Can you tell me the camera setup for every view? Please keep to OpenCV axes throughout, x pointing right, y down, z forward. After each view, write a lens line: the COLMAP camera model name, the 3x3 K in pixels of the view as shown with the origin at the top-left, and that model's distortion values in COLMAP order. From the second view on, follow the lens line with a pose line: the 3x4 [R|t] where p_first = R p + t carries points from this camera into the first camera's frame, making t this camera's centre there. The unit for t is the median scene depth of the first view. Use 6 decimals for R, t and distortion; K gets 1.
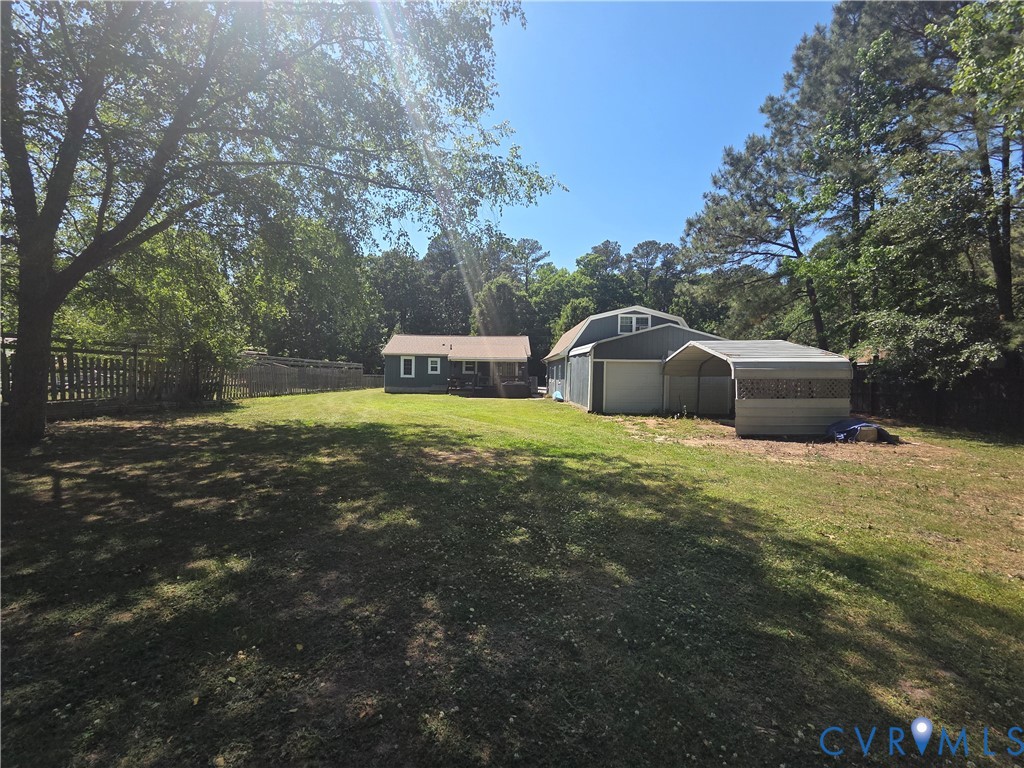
lens RADIAL K [[423.0, 0, 508.7], [0, 423.0, 381.4], [0, 0, 1]] dist [0.000322, -0.000304]
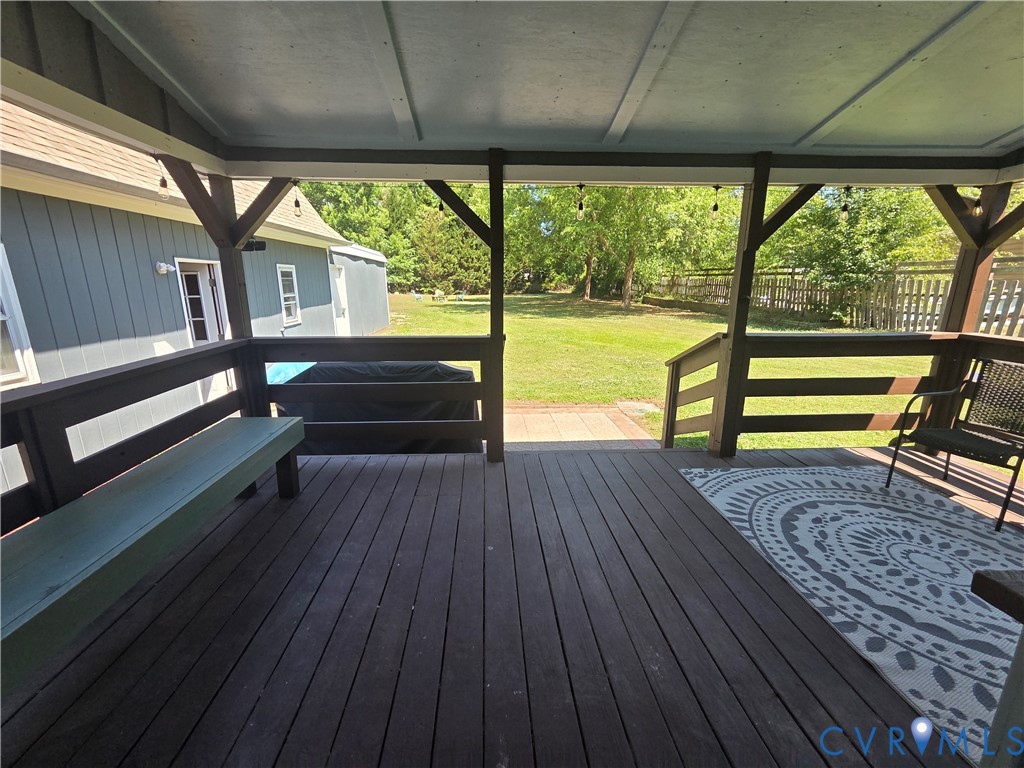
lens RADIAL K [[423.0, 0, 508.7], [0, 423.0, 381.4], [0, 0, 1]] dist [0.000322, -0.000304]
pose [[-0.998851, 0.000306, -0.047931, -0.026569], [-0.011587, 0.968781, 0.247649, -0.039027], [0.046510, 0.247920, -0.967663, 1.506877]]
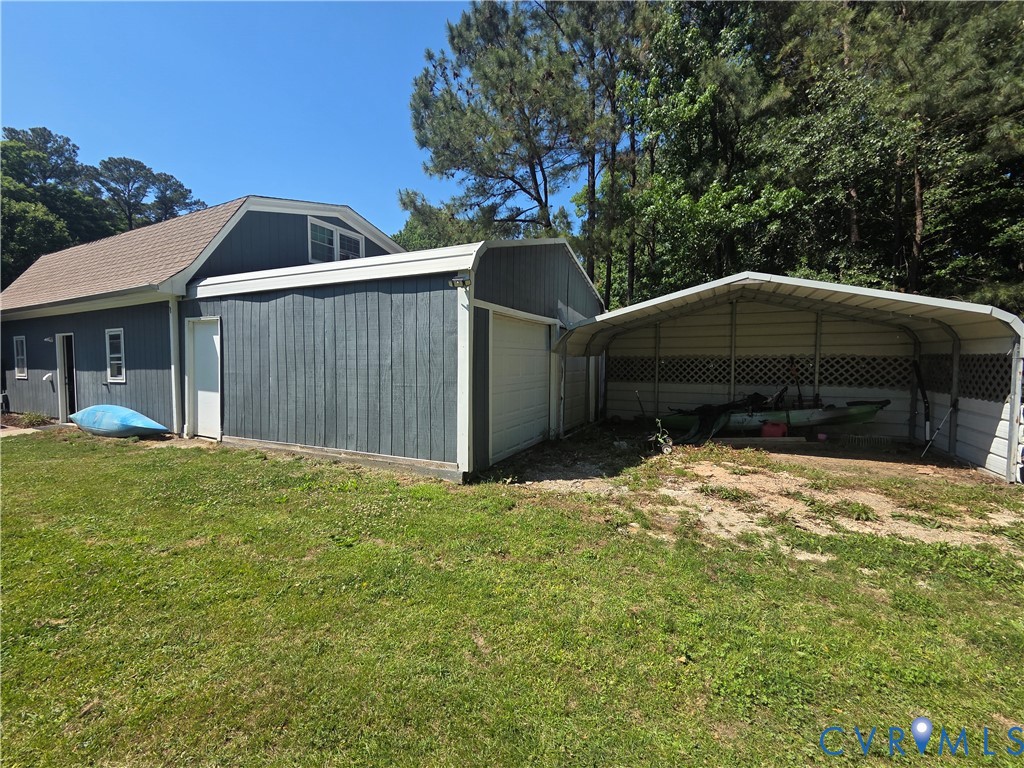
lens RADIAL K [[423.0, 0, 508.7], [0, 423.0, 381.4], [0, 0, 1]] dist [0.000322, -0.000304]
pose [[0.455942, -0.053504, 0.888400, -0.040514], [0.020116, 0.998556, 0.049814, -0.007112], [-0.889782, -0.004842, 0.456360, 0.623095]]
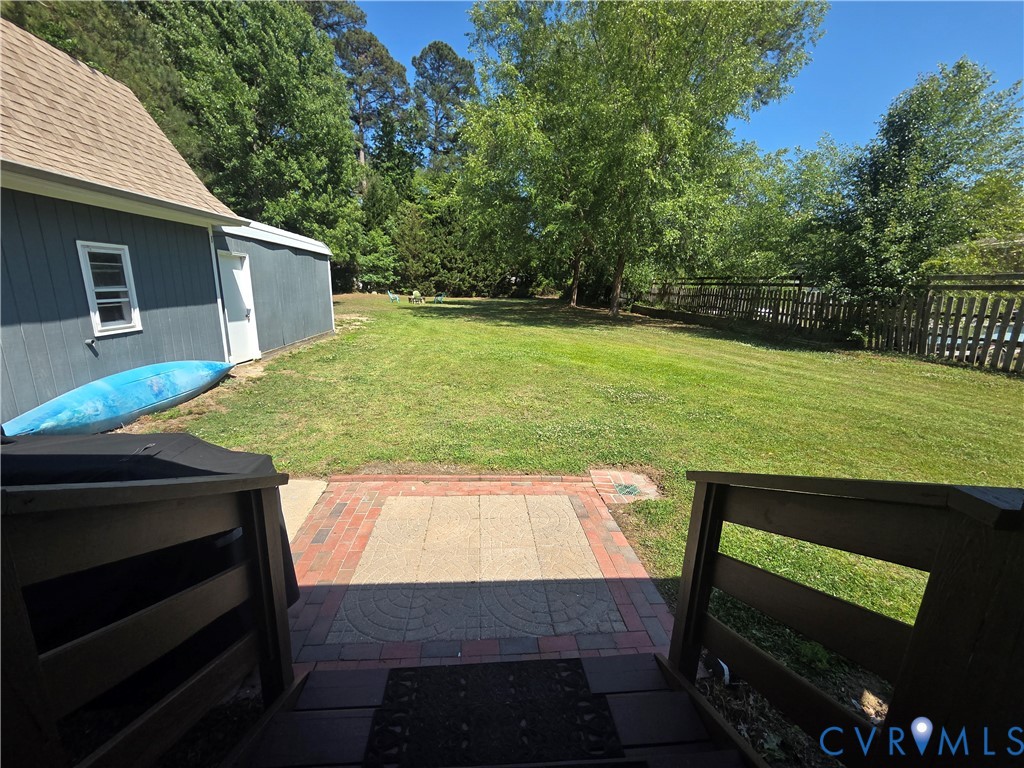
lens RADIAL K [[423.3, 0, 513.6], [0, 423.3, 385.3], [0, 0, 1]] dist [0.001700, 0.000246]
pose [[-0.995917, -0.023883, -0.087060, -0.065807], [-0.044794, 0.968015, 0.246862, -0.035675], [0.078380, 0.249754, -0.965132, 1.395433]]
